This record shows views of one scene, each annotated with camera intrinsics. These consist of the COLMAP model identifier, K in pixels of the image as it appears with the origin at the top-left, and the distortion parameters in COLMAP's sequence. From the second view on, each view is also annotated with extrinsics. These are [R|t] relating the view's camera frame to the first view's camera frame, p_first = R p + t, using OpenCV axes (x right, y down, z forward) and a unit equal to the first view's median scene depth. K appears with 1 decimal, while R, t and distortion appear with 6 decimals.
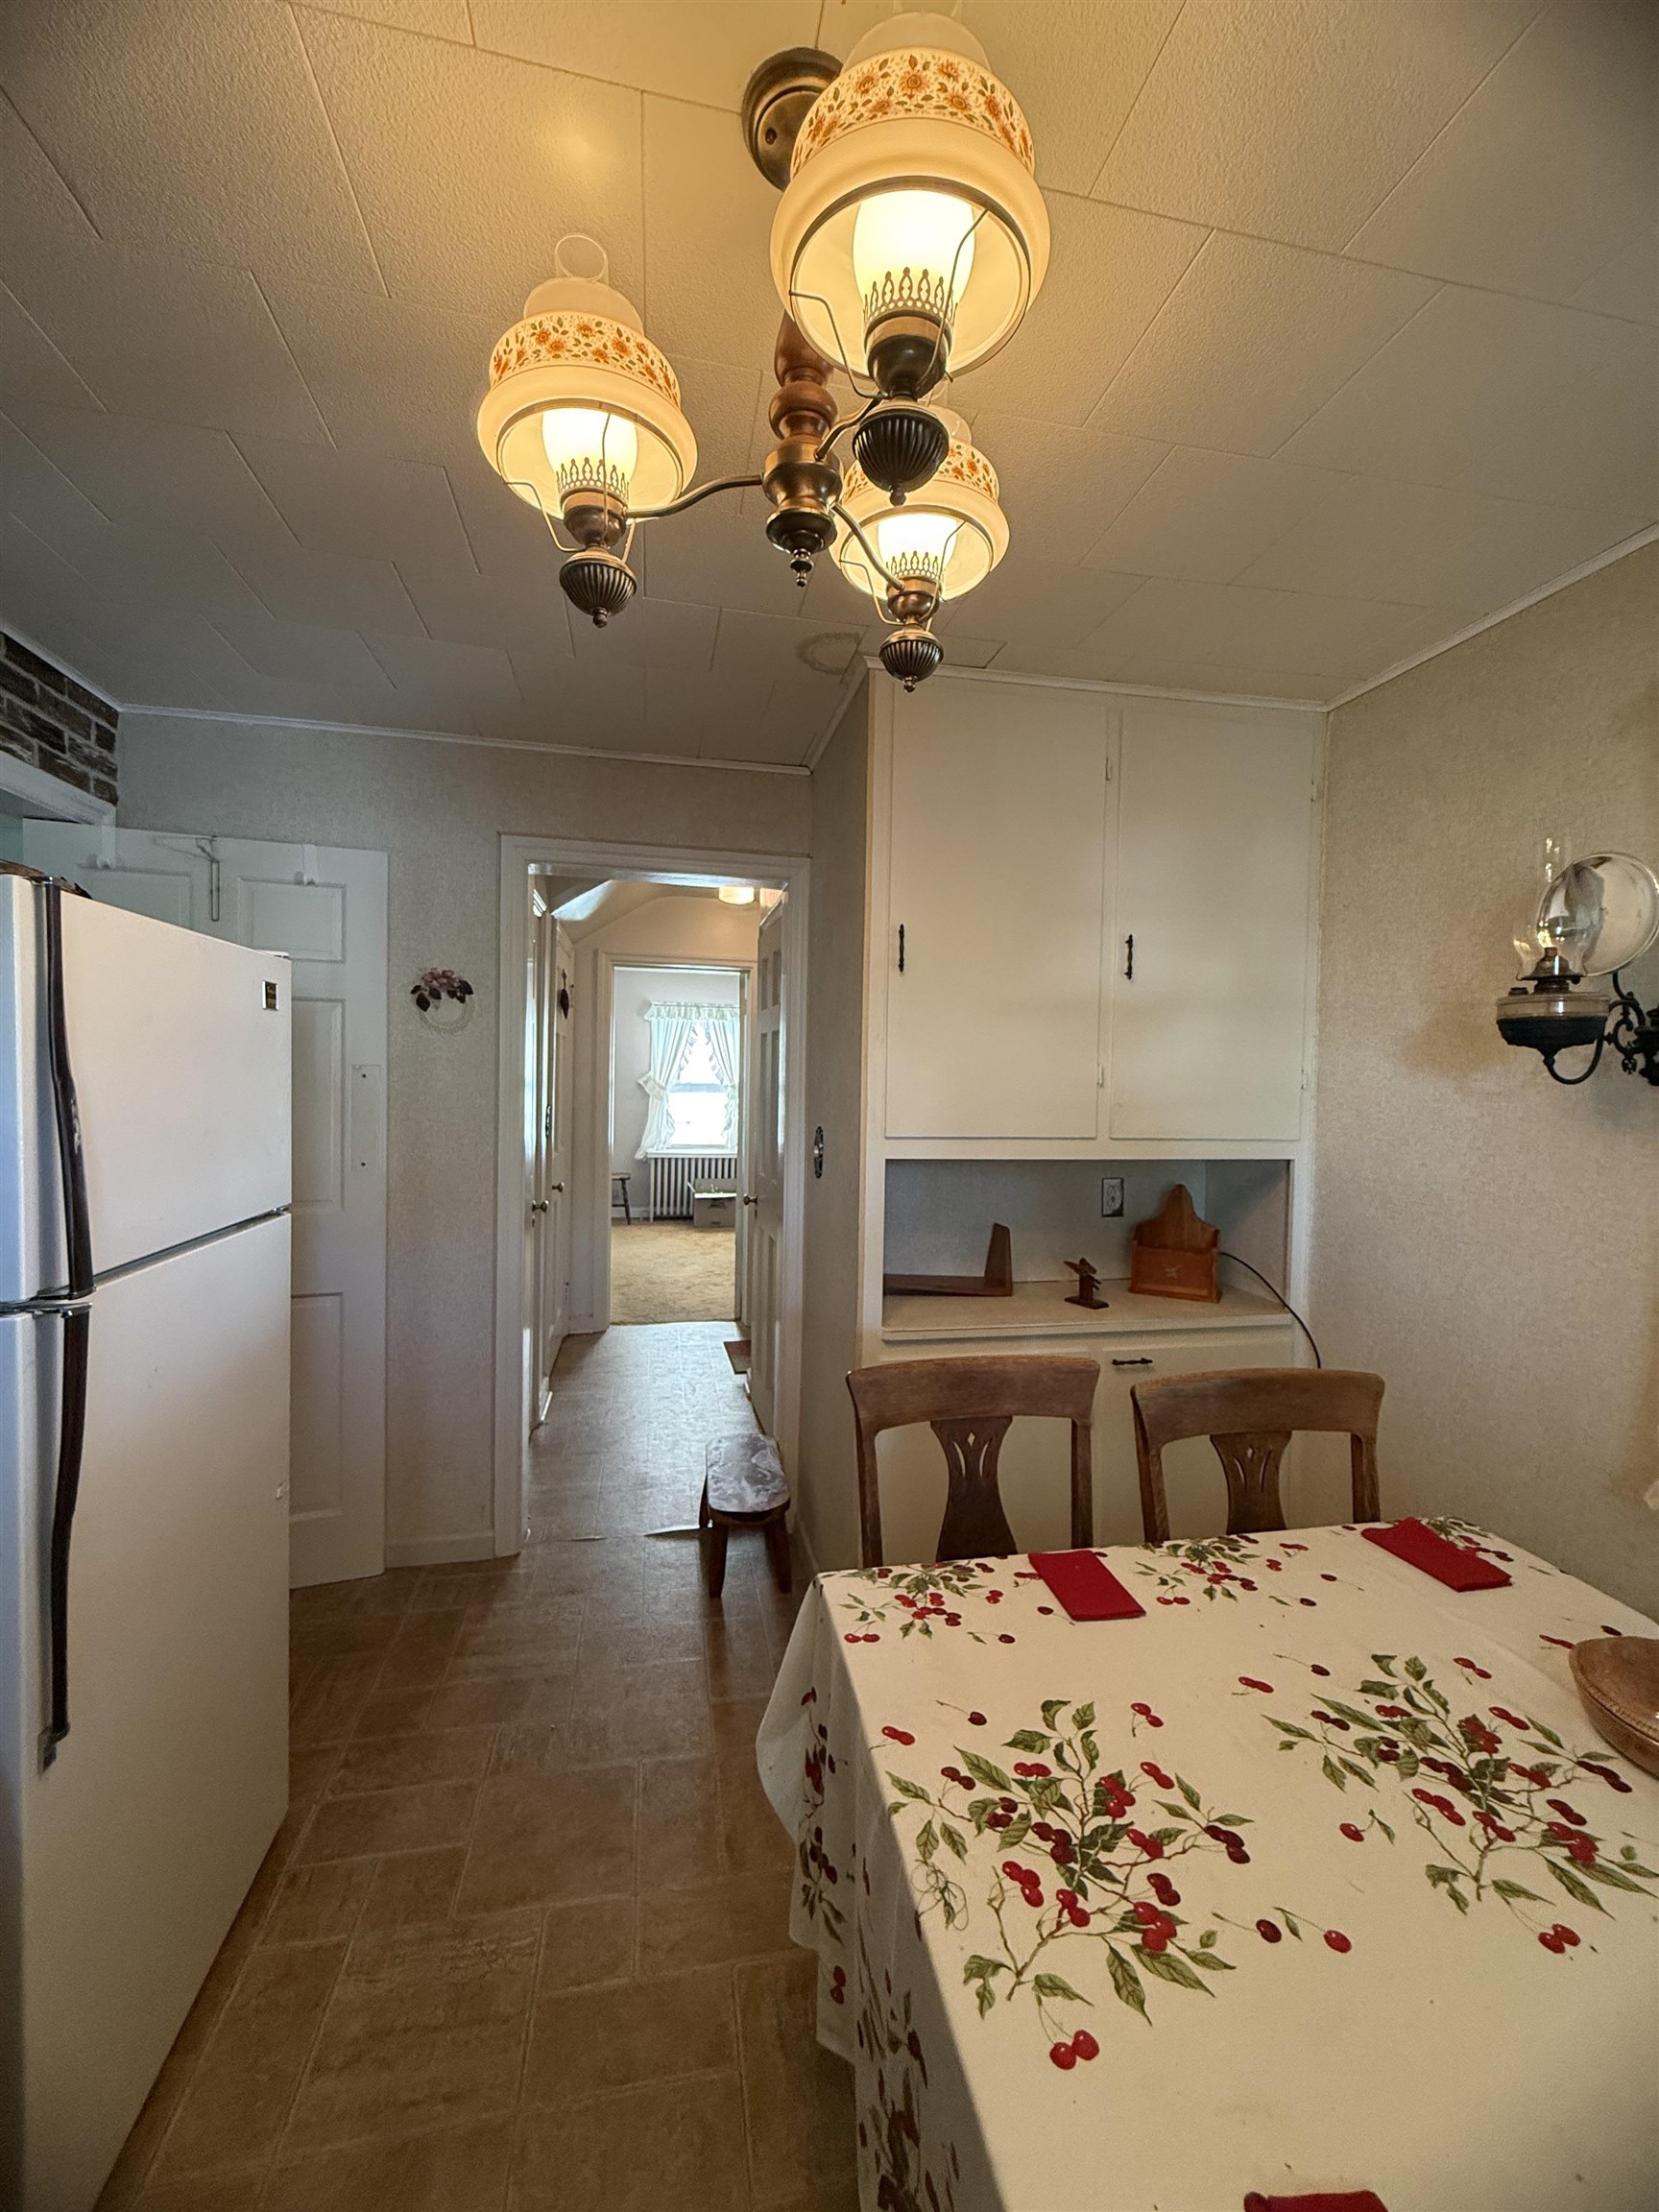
lens RADIAL K [[887.9, 0, 829.3], [0, 887.9, 1102.4], [0, 0, 1]] dist [0.001478, 0.000234]
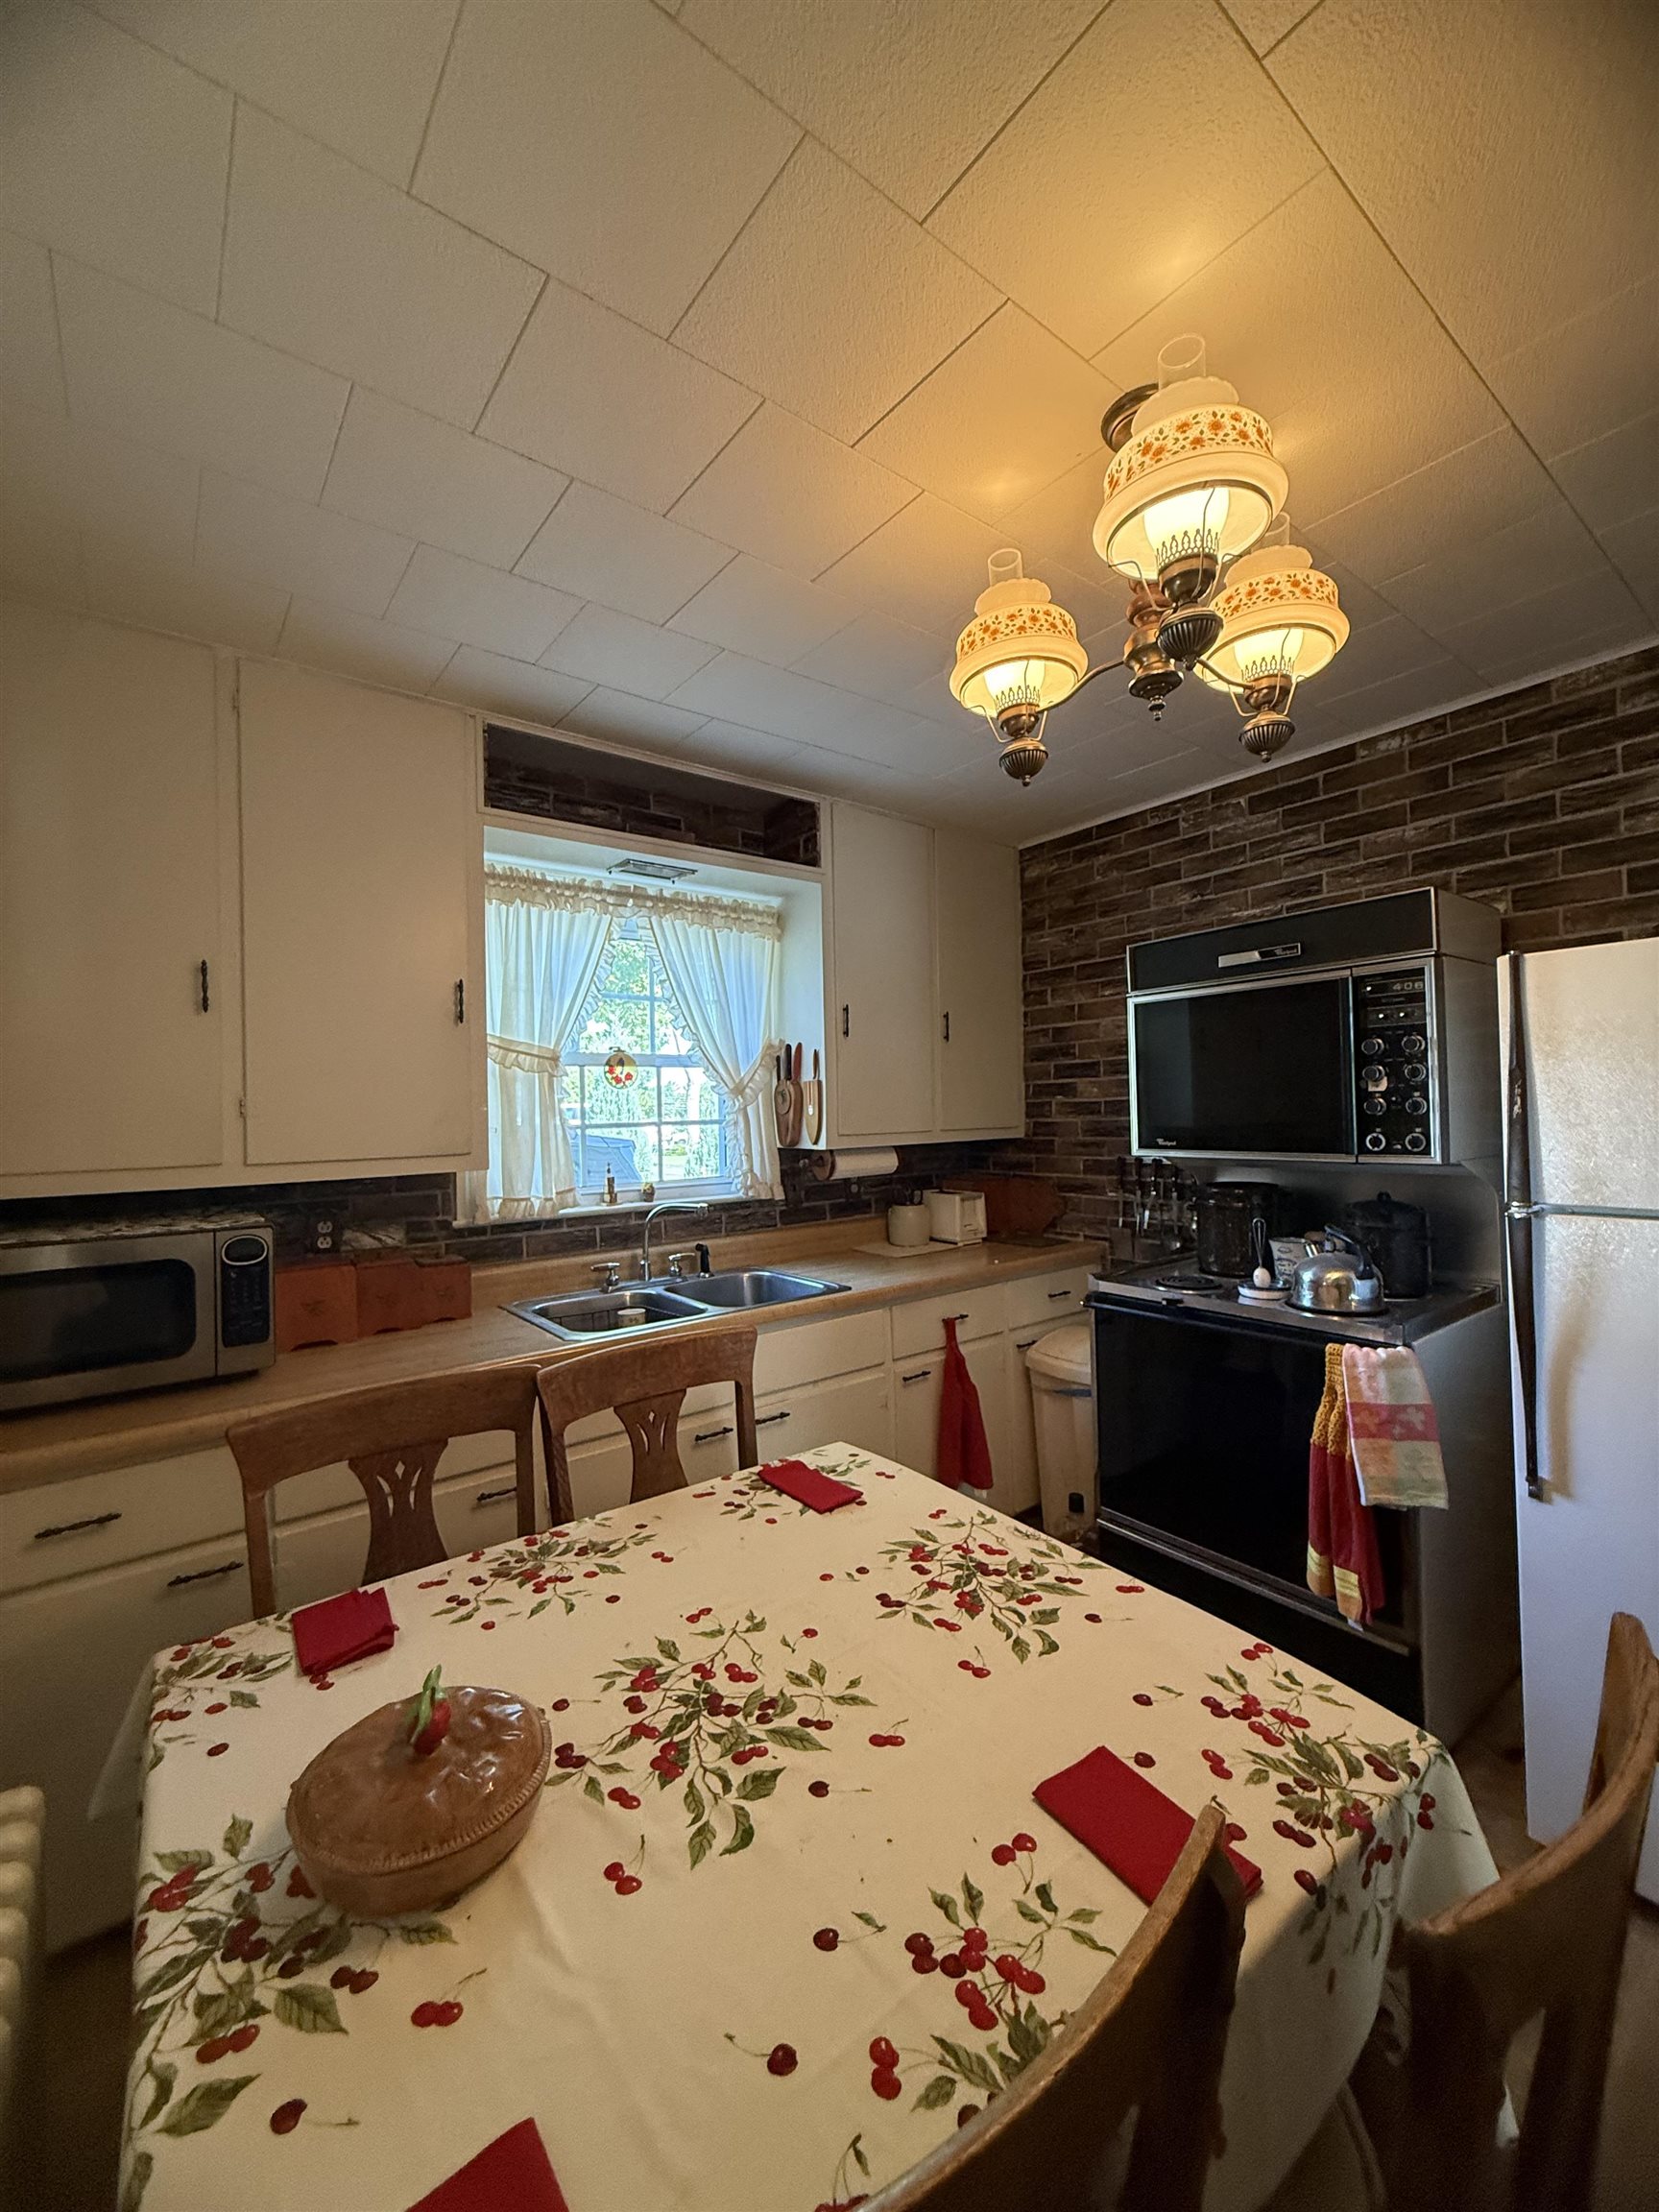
lens RADIAL K [[887.9, 0, 833.0], [0, 887.9, 1096.3], [0, 0, 1]] dist [0.001478, 0.000234]
pose [[-0.895630, -0.003559, -0.444786, 1.055897], [-0.004801, 0.999987, 0.001666, 0.020517], [0.444774, 0.003628, -0.895636, 2.020168]]
